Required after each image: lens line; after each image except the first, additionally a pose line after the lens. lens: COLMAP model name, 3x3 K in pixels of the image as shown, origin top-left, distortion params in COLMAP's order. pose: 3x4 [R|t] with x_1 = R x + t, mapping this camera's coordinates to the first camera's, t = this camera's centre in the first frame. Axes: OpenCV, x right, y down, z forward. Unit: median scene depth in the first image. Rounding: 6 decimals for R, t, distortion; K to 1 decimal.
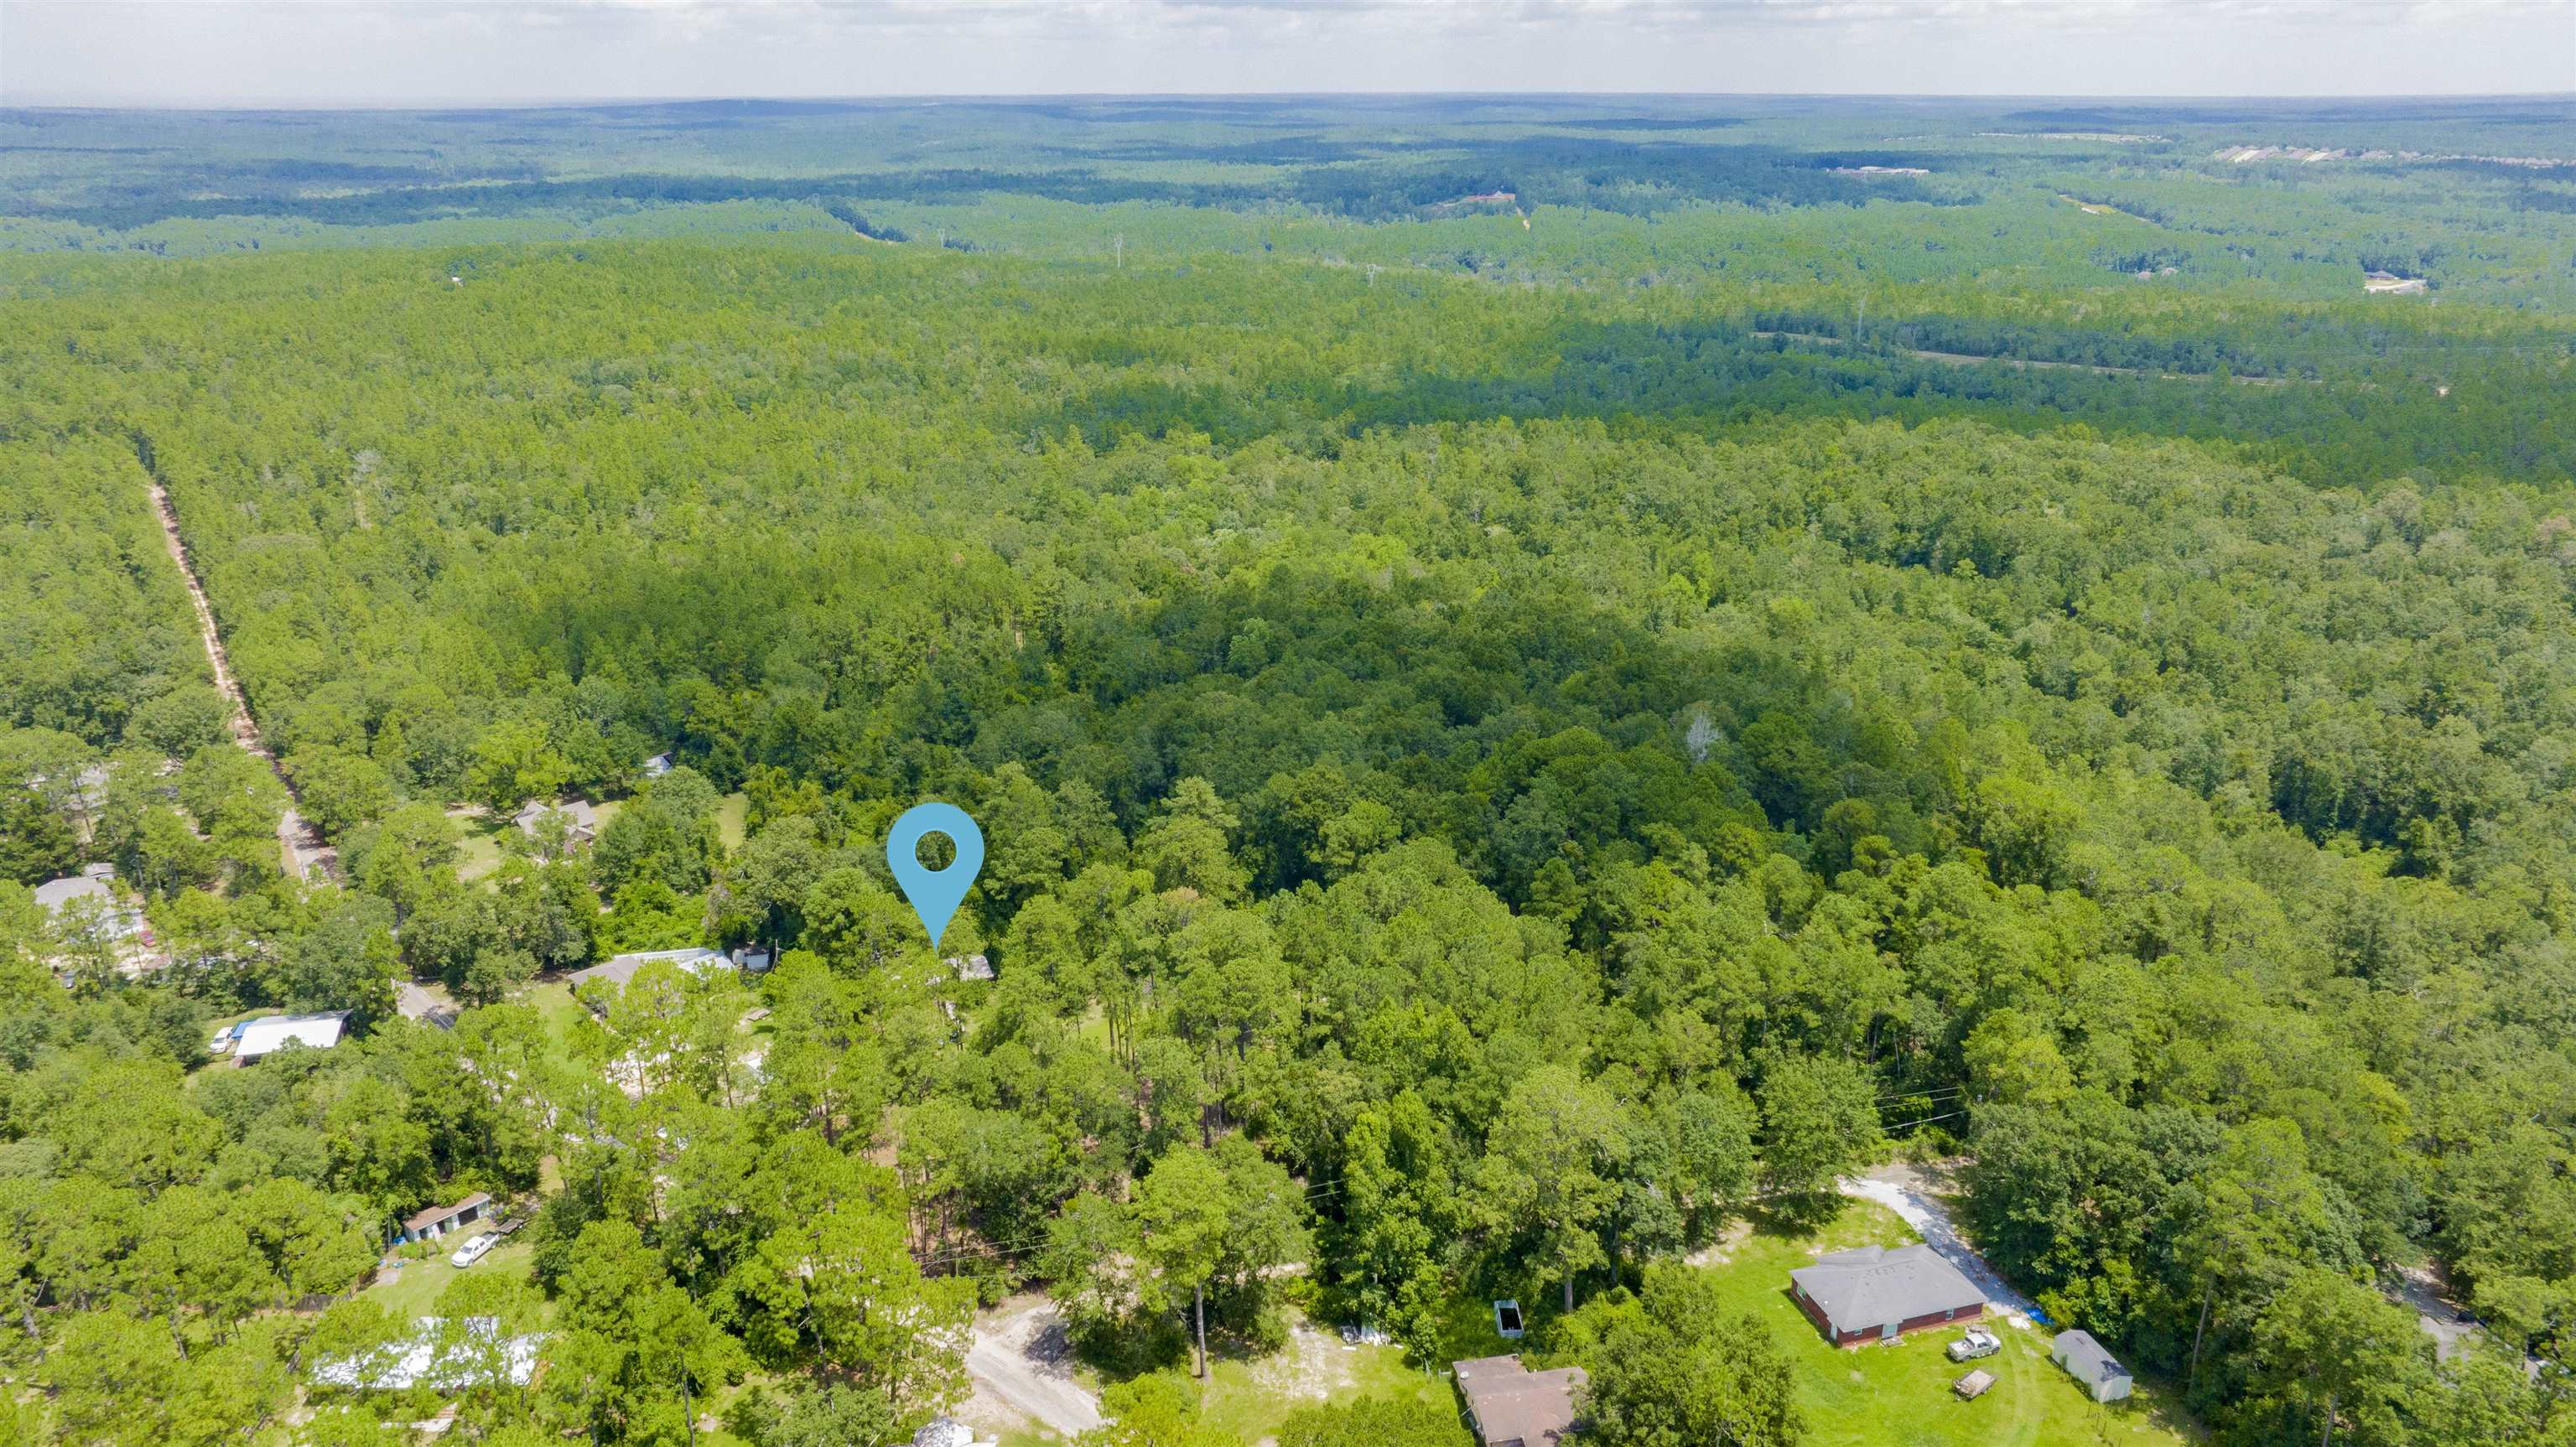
lens RADIAL K [[1836.0, 0, 1308.5], [0, 1836.0, 733.7], [0, 0, 1]] dist [-0.039877, 0.069103]
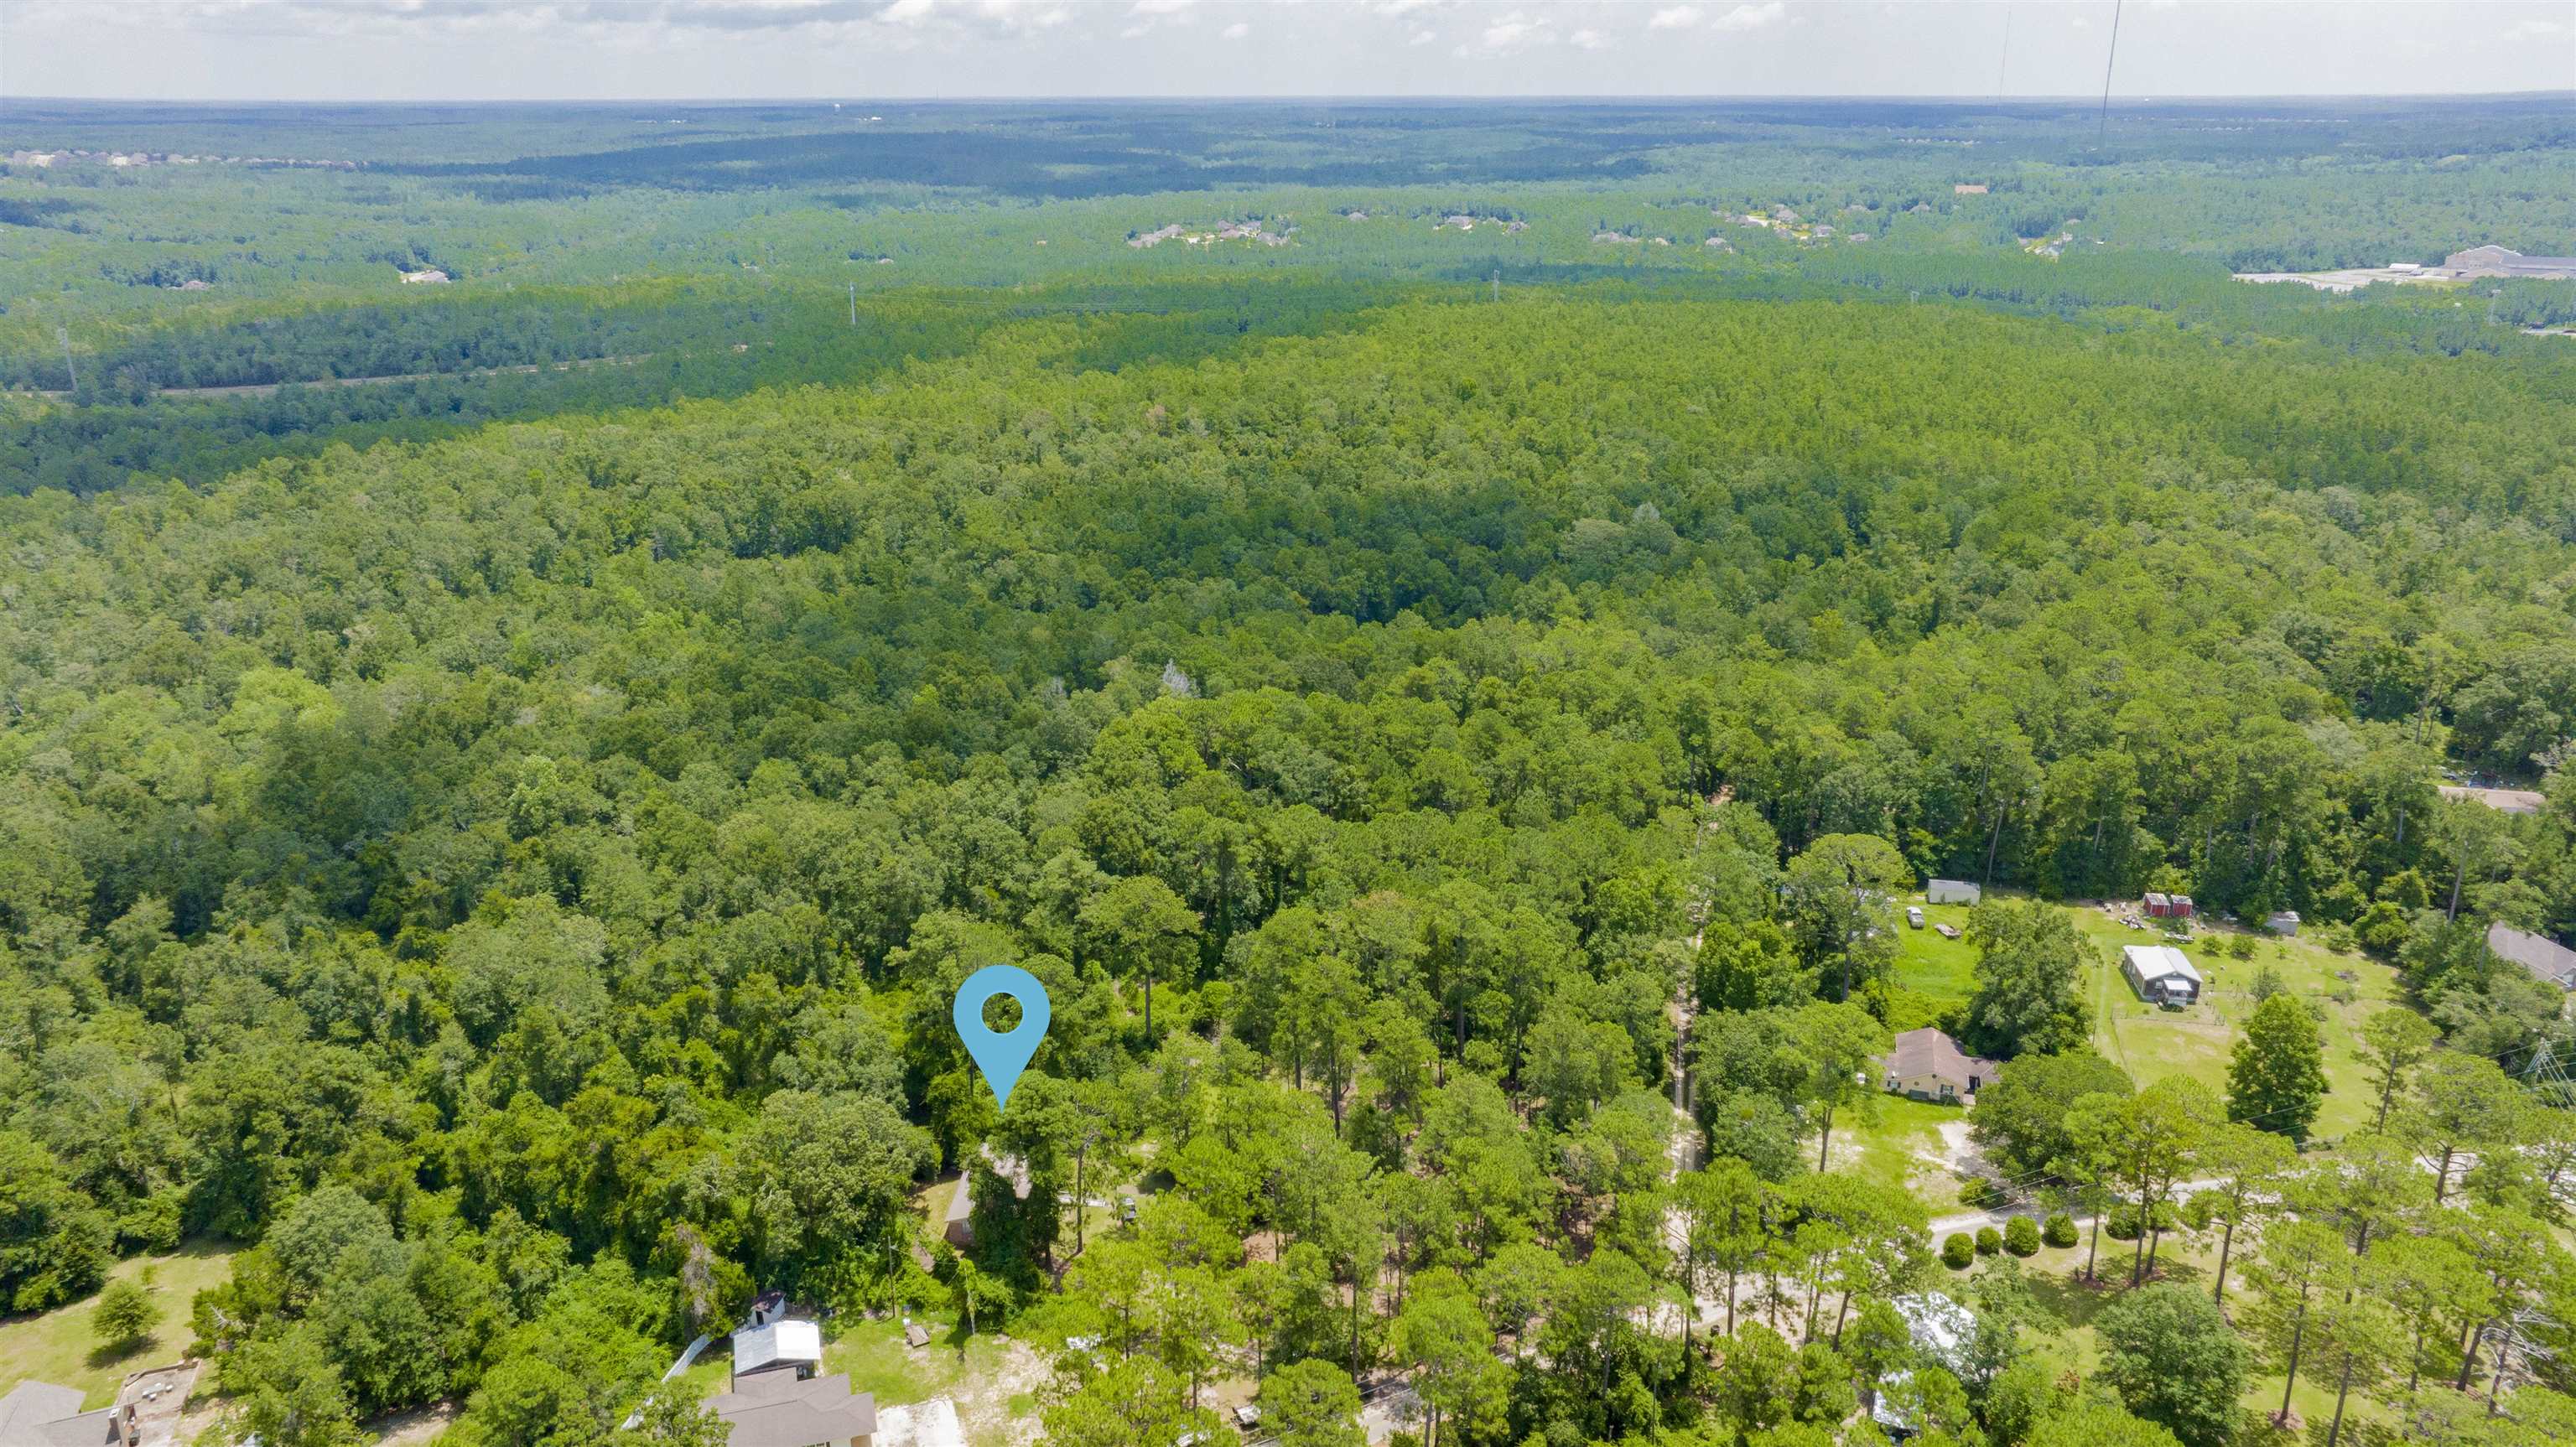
lens RADIAL K [[1836.0, 0, 1290.8], [0, 1836.0, 707.6], [0, 0, 1]] dist [-0.039877, 0.069103]
pose [[0.460477, -0.288559, 0.839461, -0.627671], [0.300826, 0.940456, 0.158261, -0.127041], [-0.835143, 0.179656, 0.519865, 0.353961]]
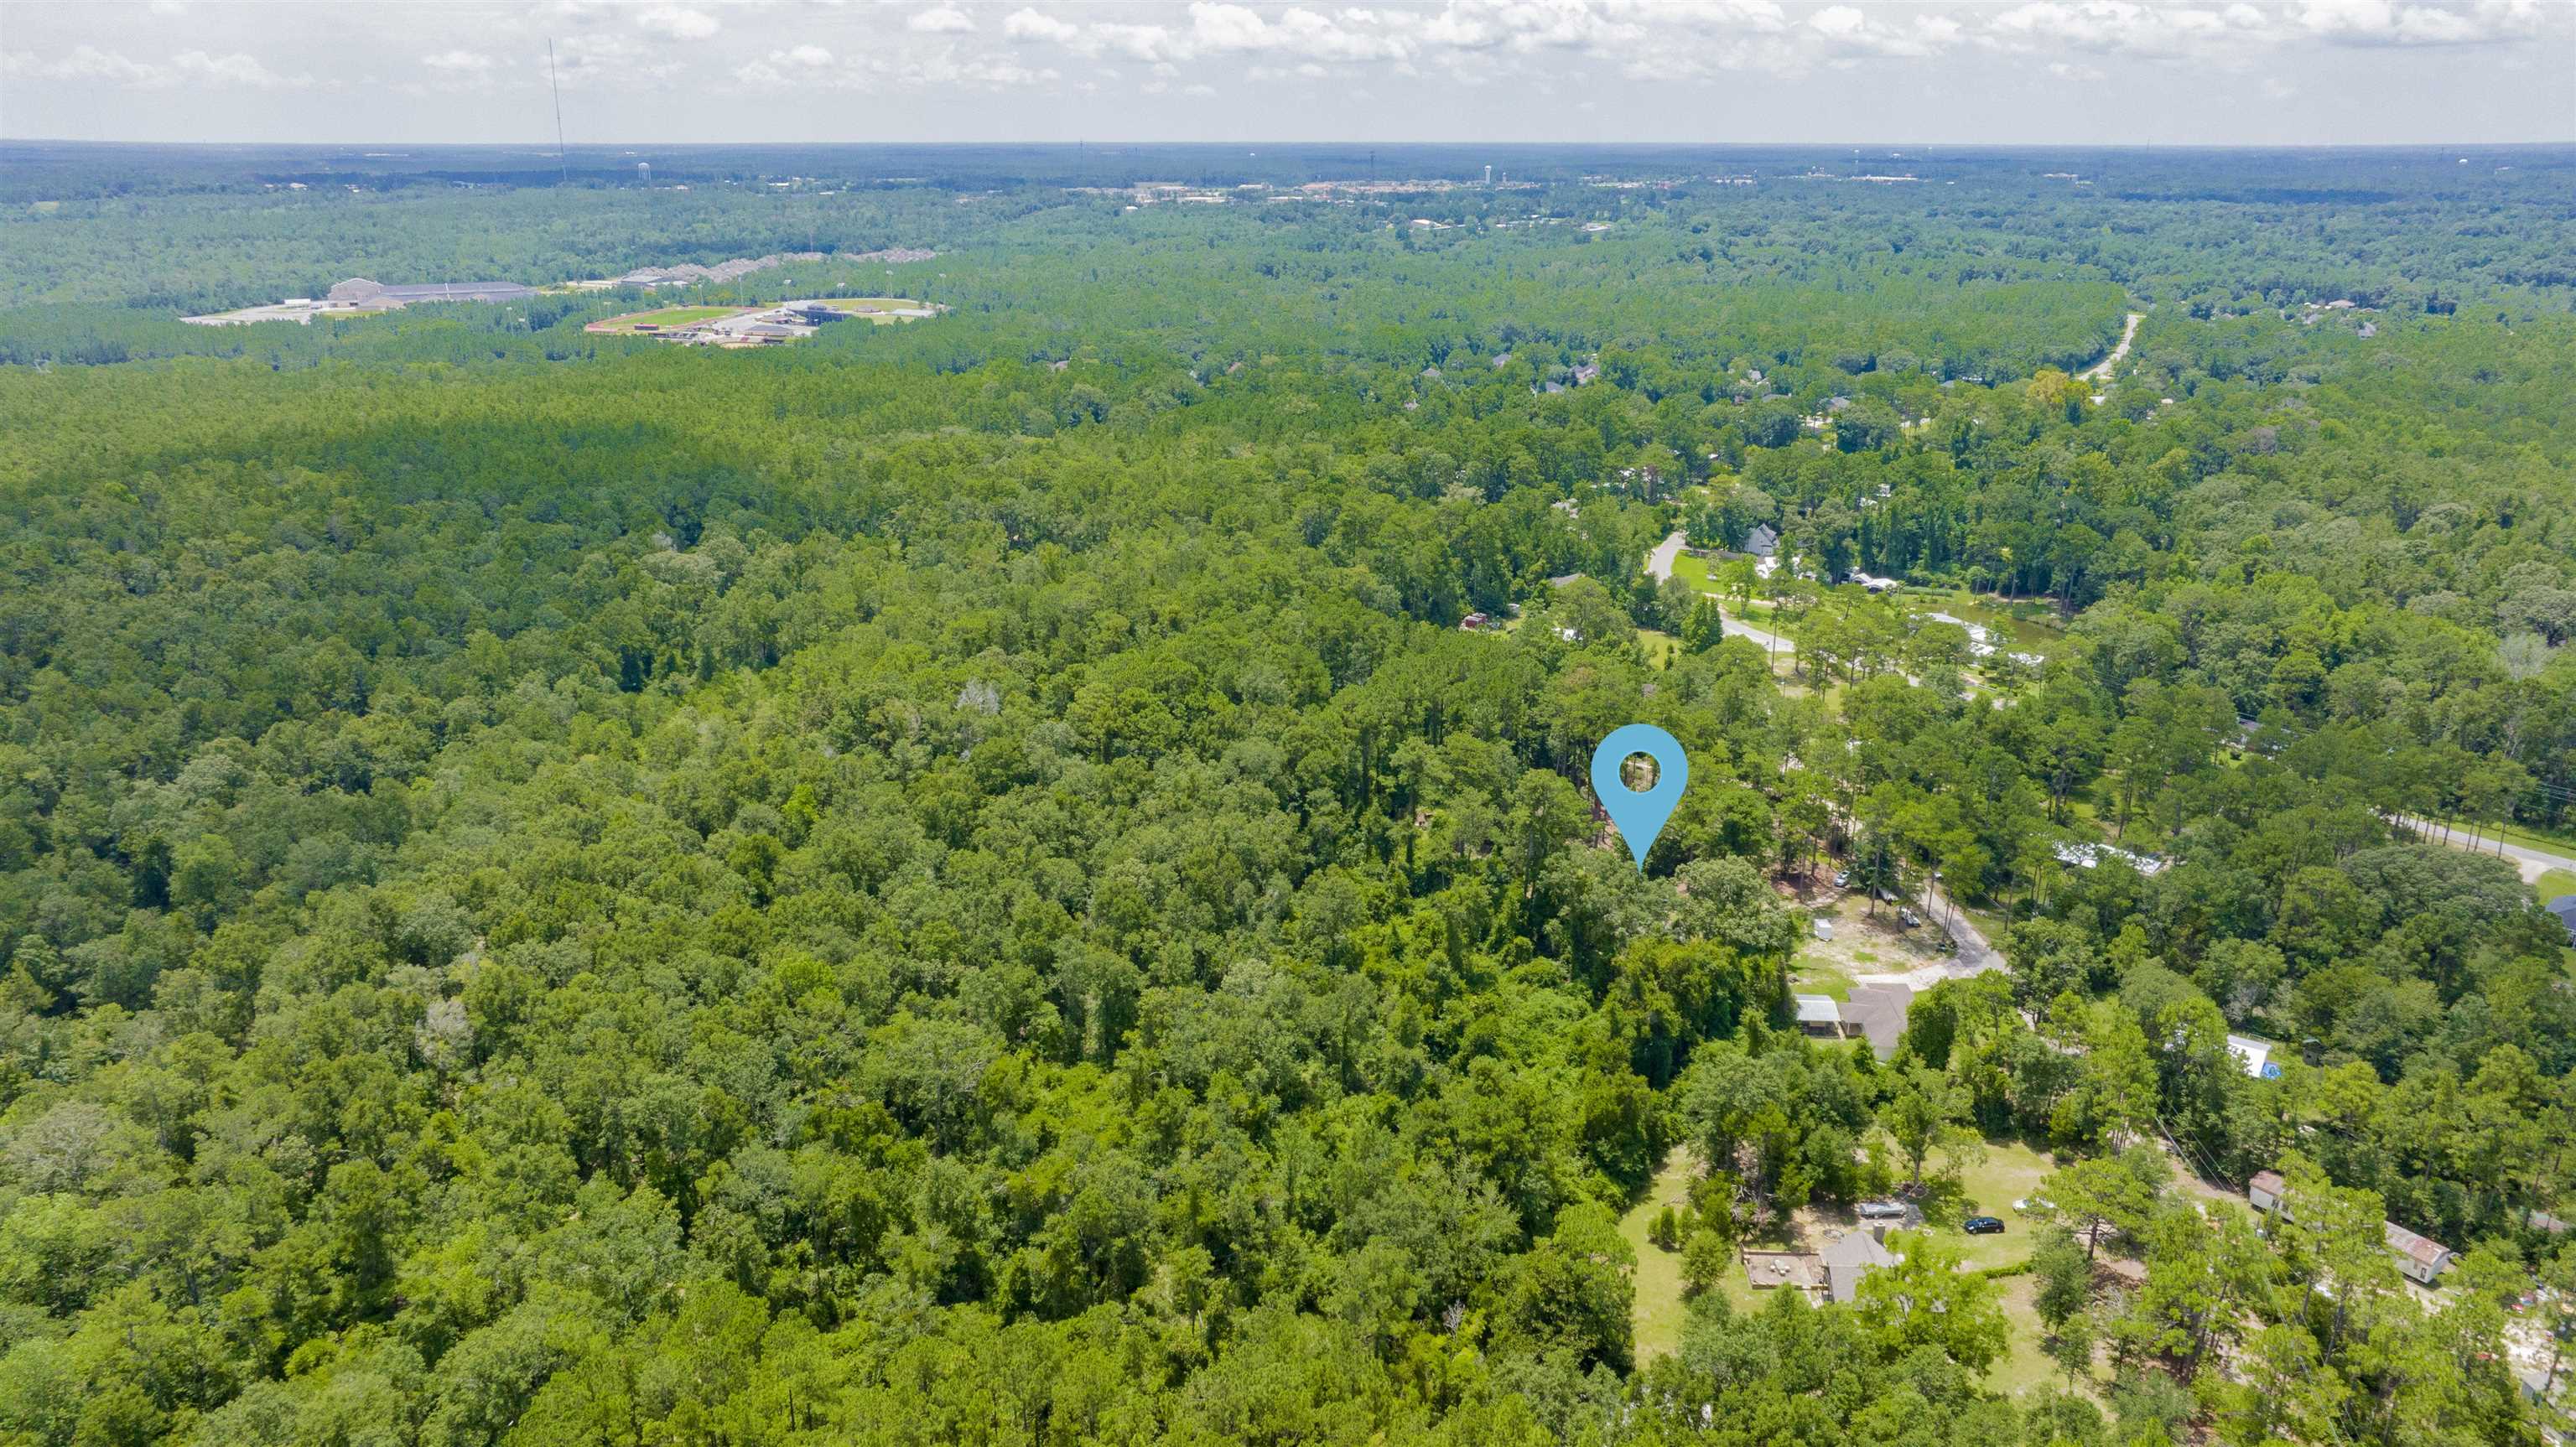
lens RADIAL K [[1836.0, 0, 1293.0], [0, 1836.0, 732.6], [0, 0, 1]] dist [-0.039877, 0.069103]
pose [[-0.677257, -0.231946, 0.698229, -0.664513], [0.243158, 0.825120, 0.509953, -0.475088], [-0.694404, 0.515149, -0.502419, 1.348436]]
